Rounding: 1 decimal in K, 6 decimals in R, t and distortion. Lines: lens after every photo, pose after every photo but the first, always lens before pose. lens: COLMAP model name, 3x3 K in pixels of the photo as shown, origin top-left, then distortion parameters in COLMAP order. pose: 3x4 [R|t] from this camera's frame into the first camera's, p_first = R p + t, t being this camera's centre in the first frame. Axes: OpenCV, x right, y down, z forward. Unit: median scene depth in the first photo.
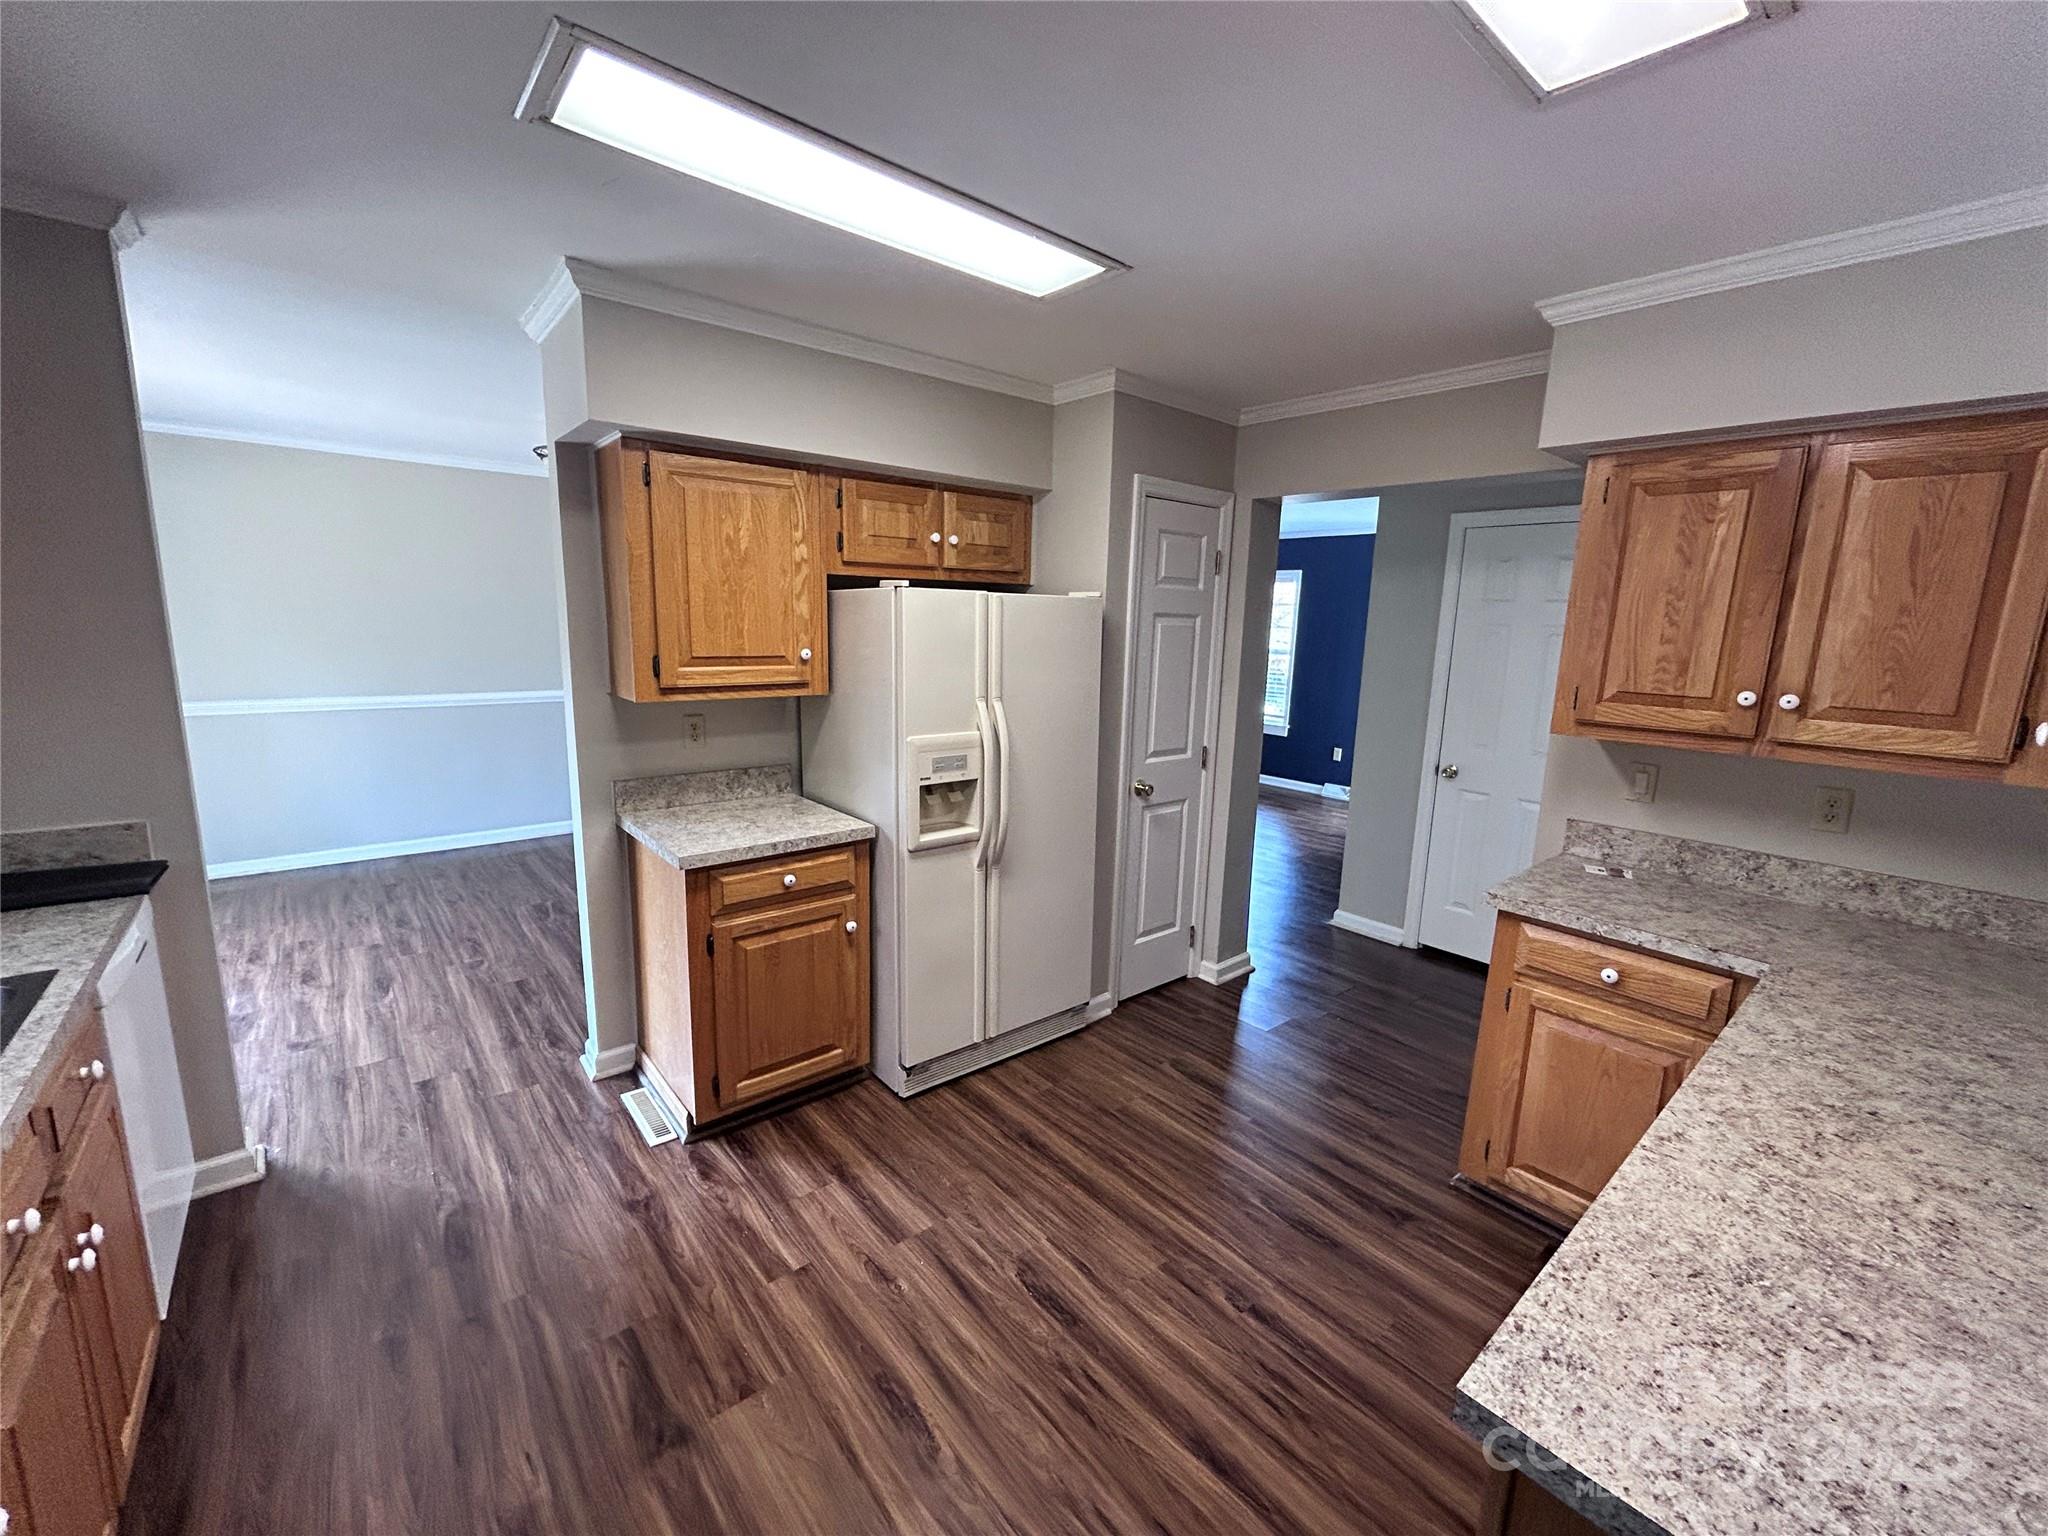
lens RADIAL K [[828.6, 0, 1024.7], [0, 828.6, 768.7], [0, 0, 1]] dist [-0.001634, 0.000242]
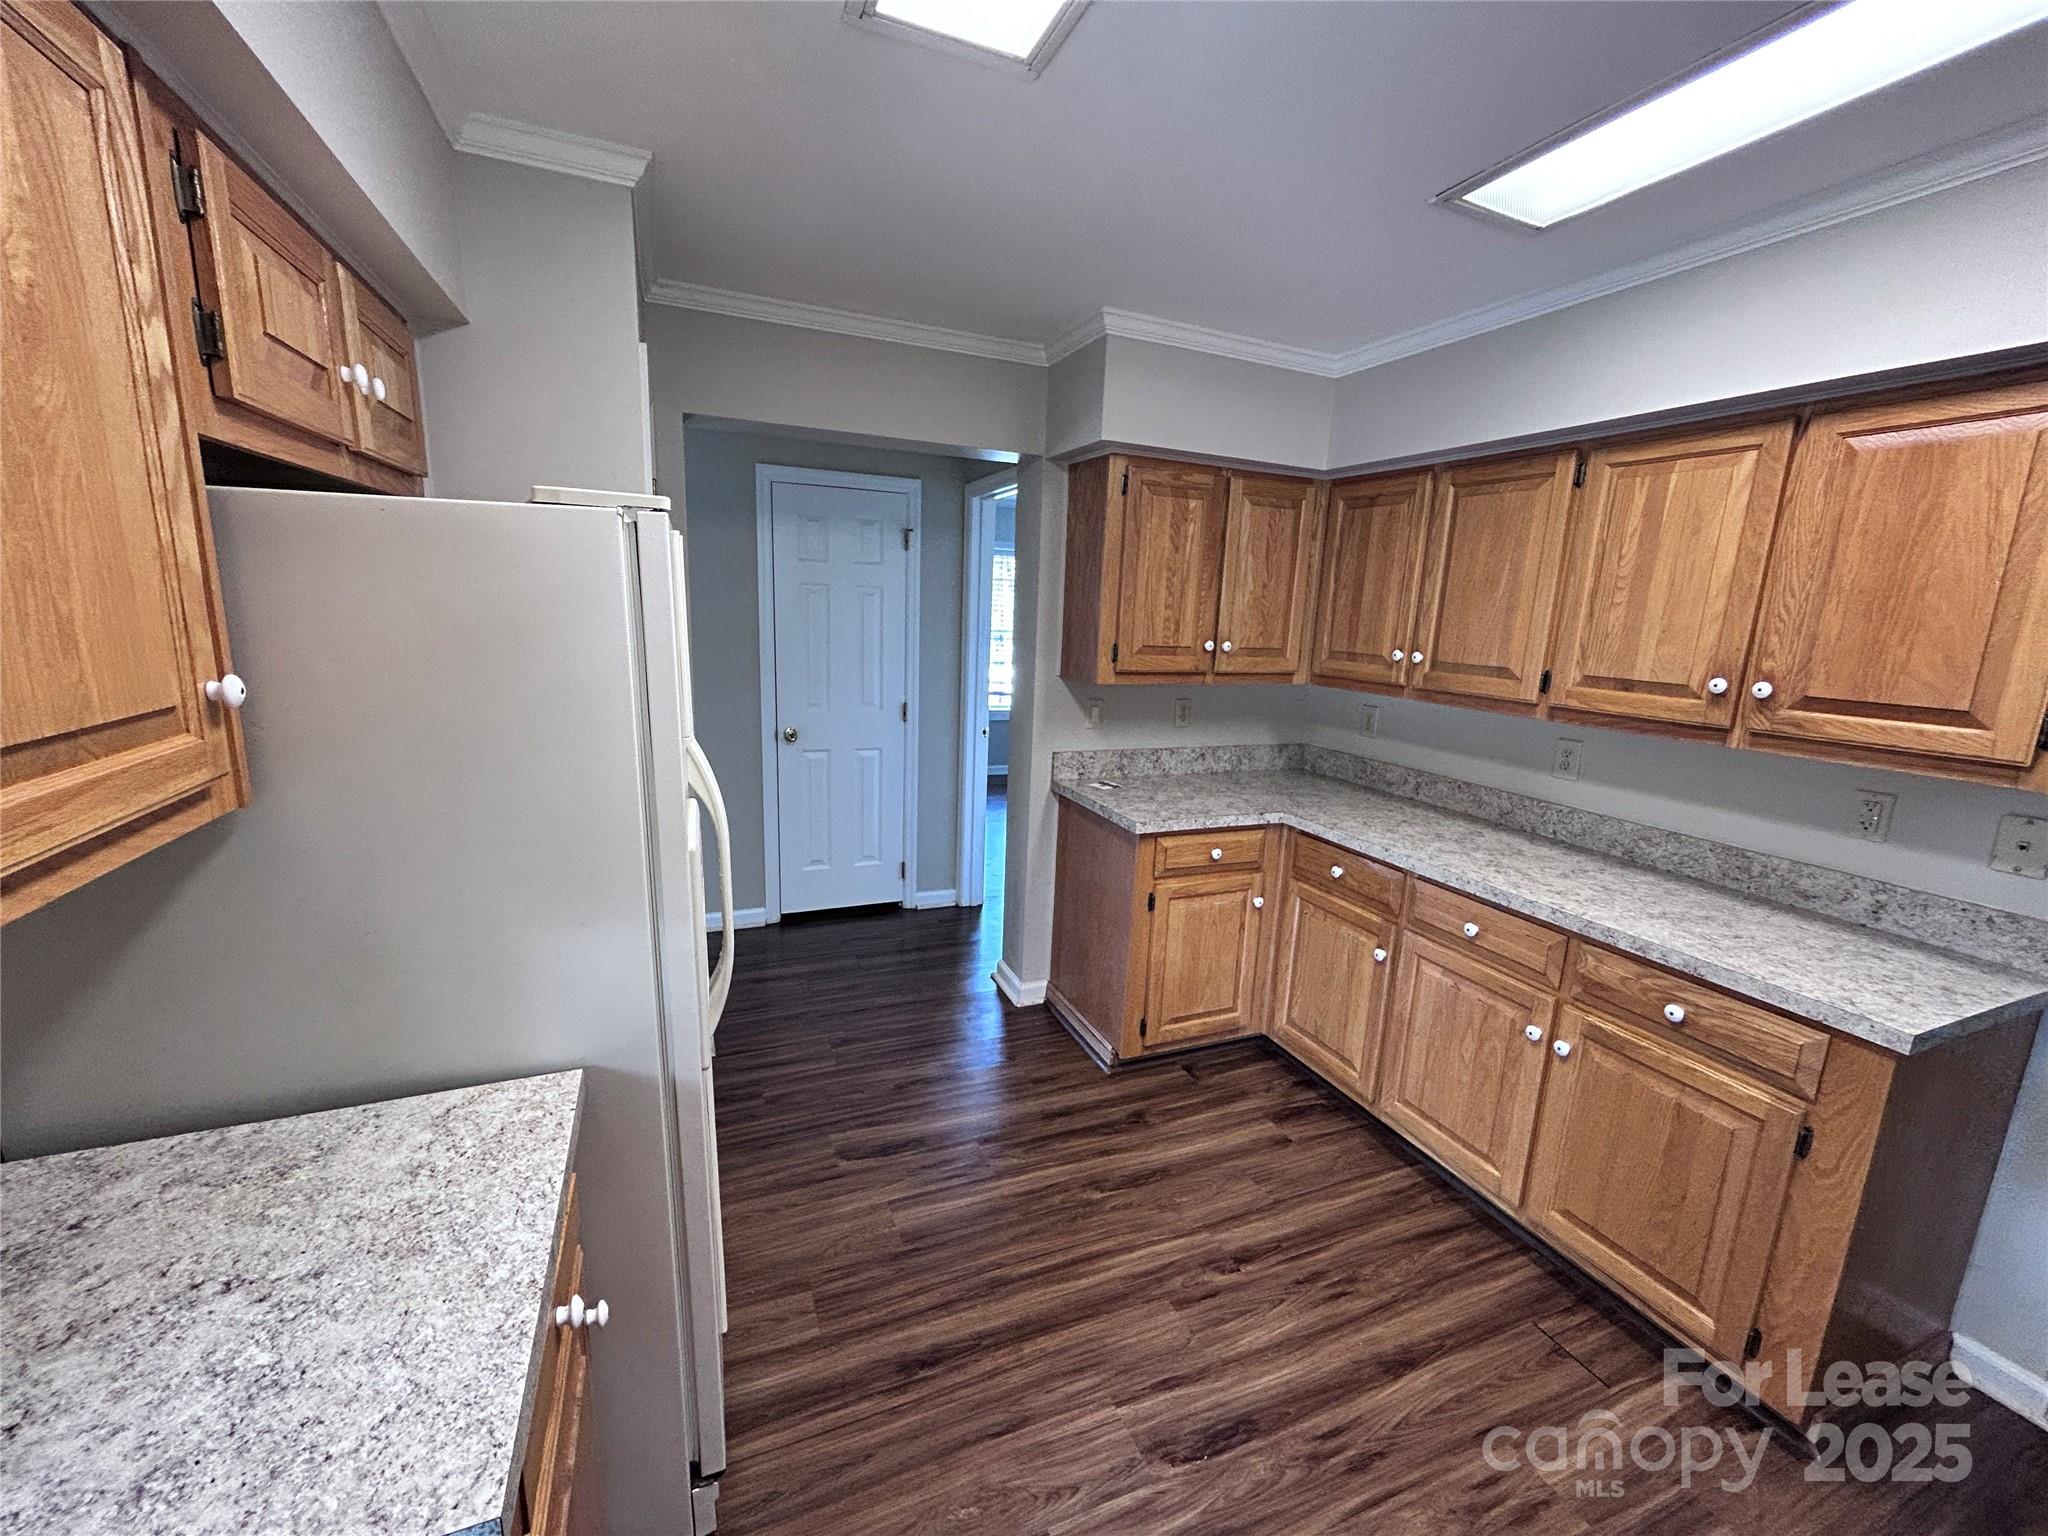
lens RADIAL K [[828.6, 0, 1024.7], [0, 828.6, 768.7], [0, 0, 1]] dist [-0.001634, 0.000242]
pose [[0.303232, -0.203138, 0.931013, -0.515211], [0.141484, 0.975783, 0.166825, -0.130795], [-0.942355, 0.081137, 0.324629, 0.679326]]
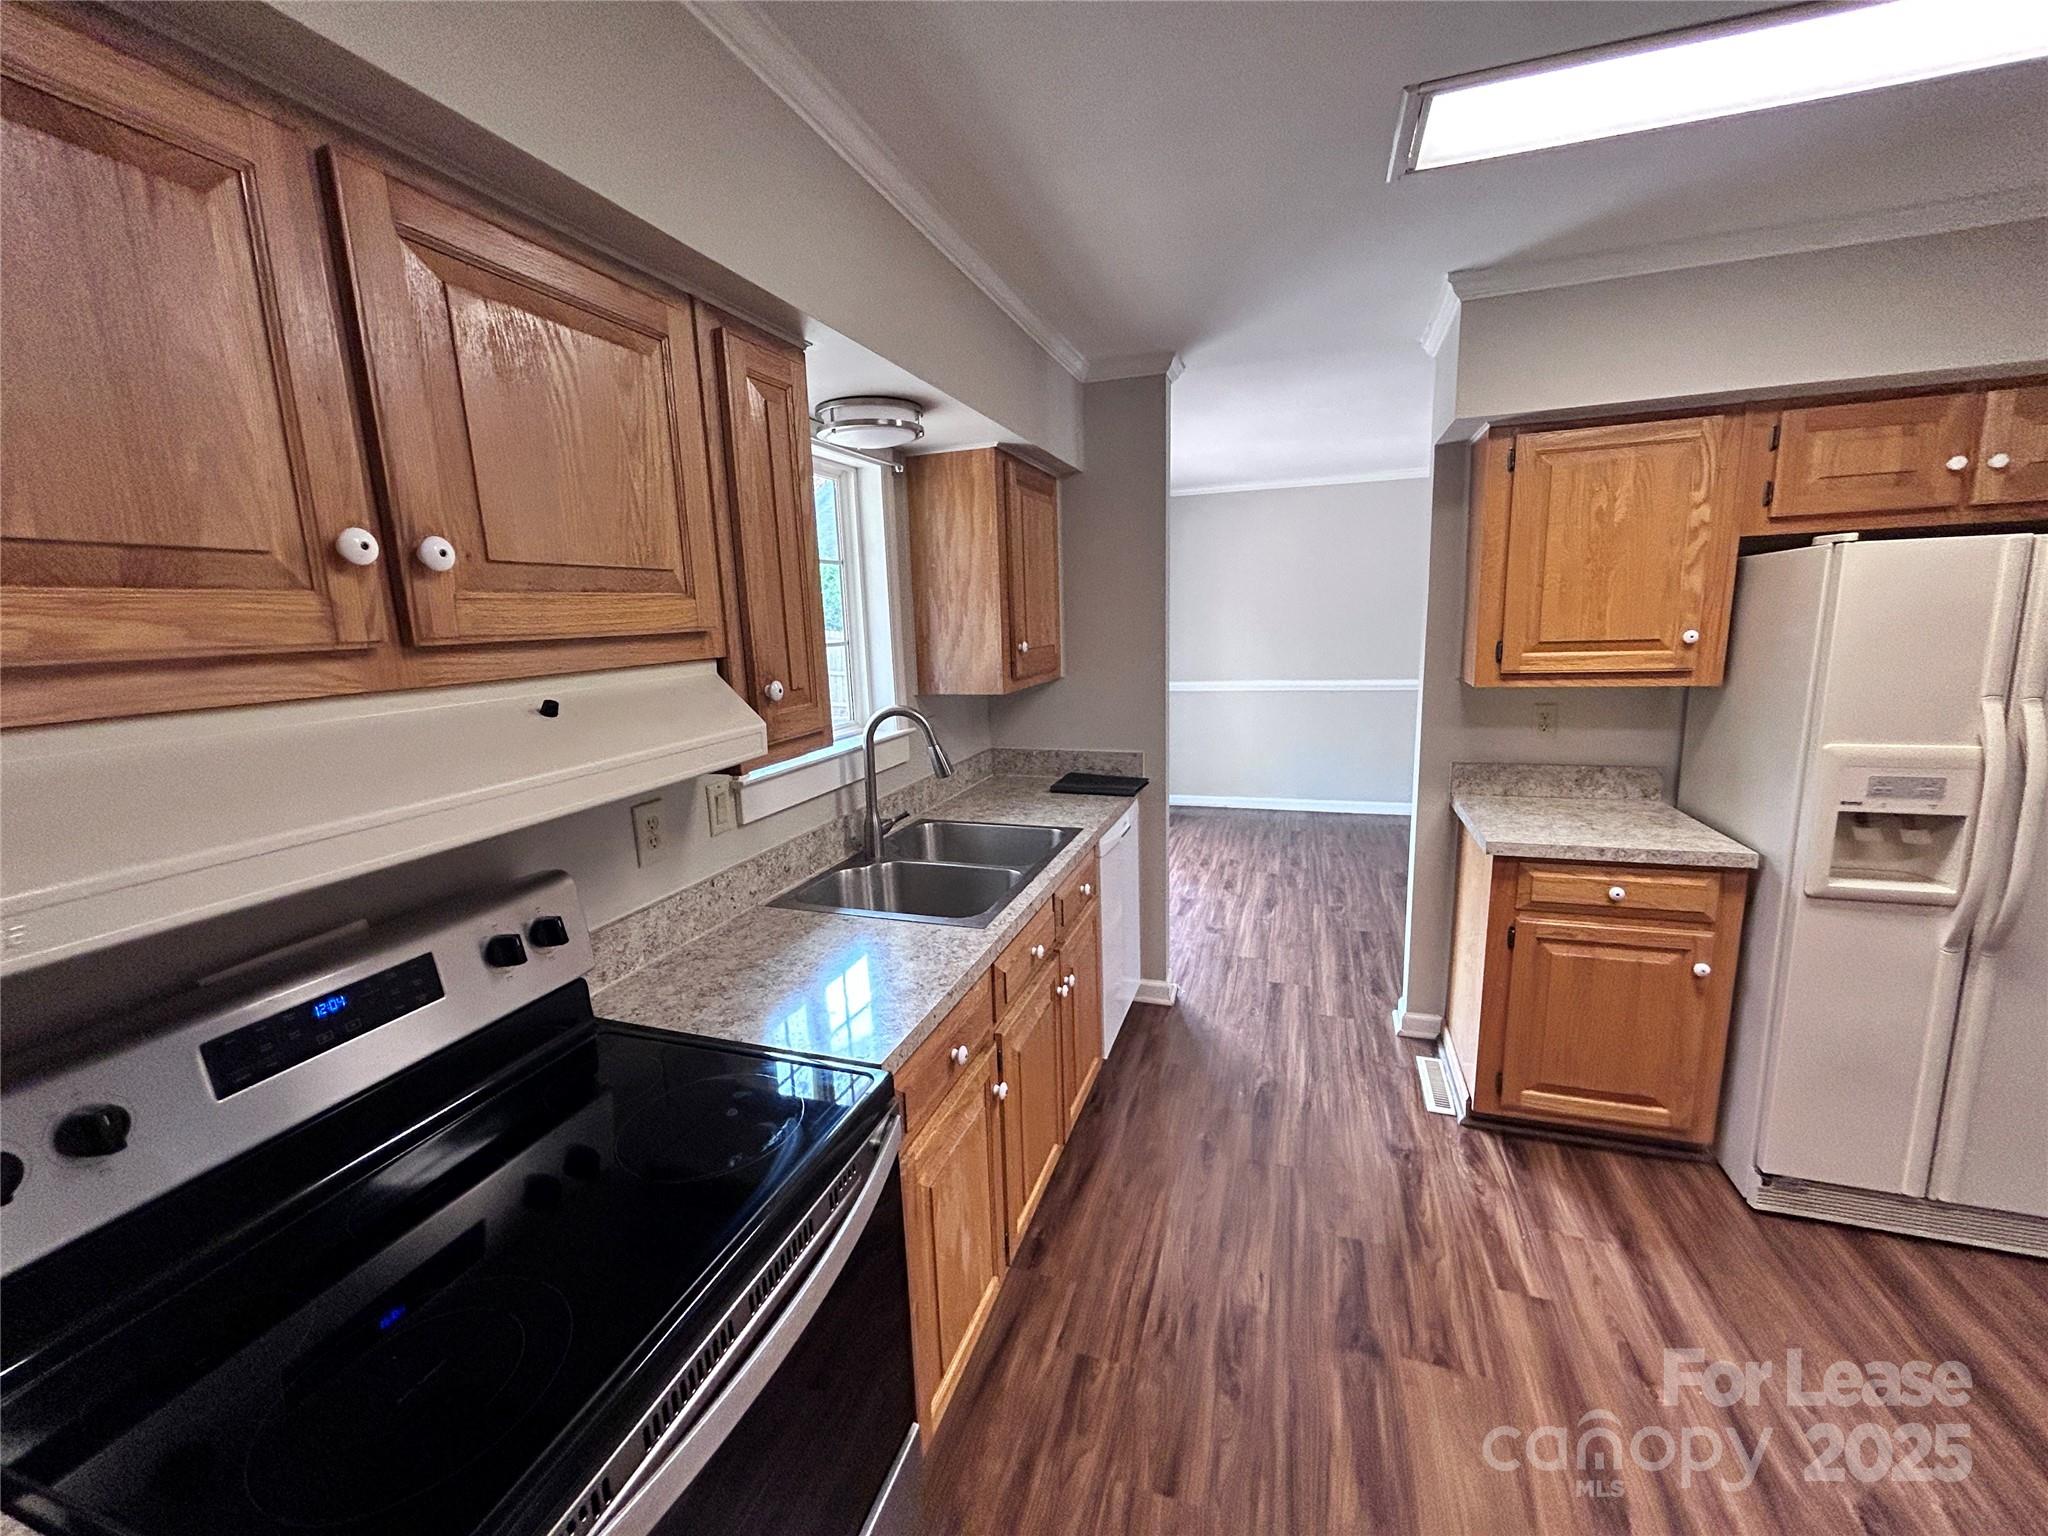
lens RADIAL K [[828.6, 0, 1024.7], [0, 828.6, 768.7], [0, 0, 1]] dist [-0.001634, 0.000242]
pose [[0.518276, 0.112454, -0.847788, 0.122854], [-0.105361, 0.992161, 0.067194, 0.010119], [0.848698, 0.054498, 0.526062, -0.007720]]
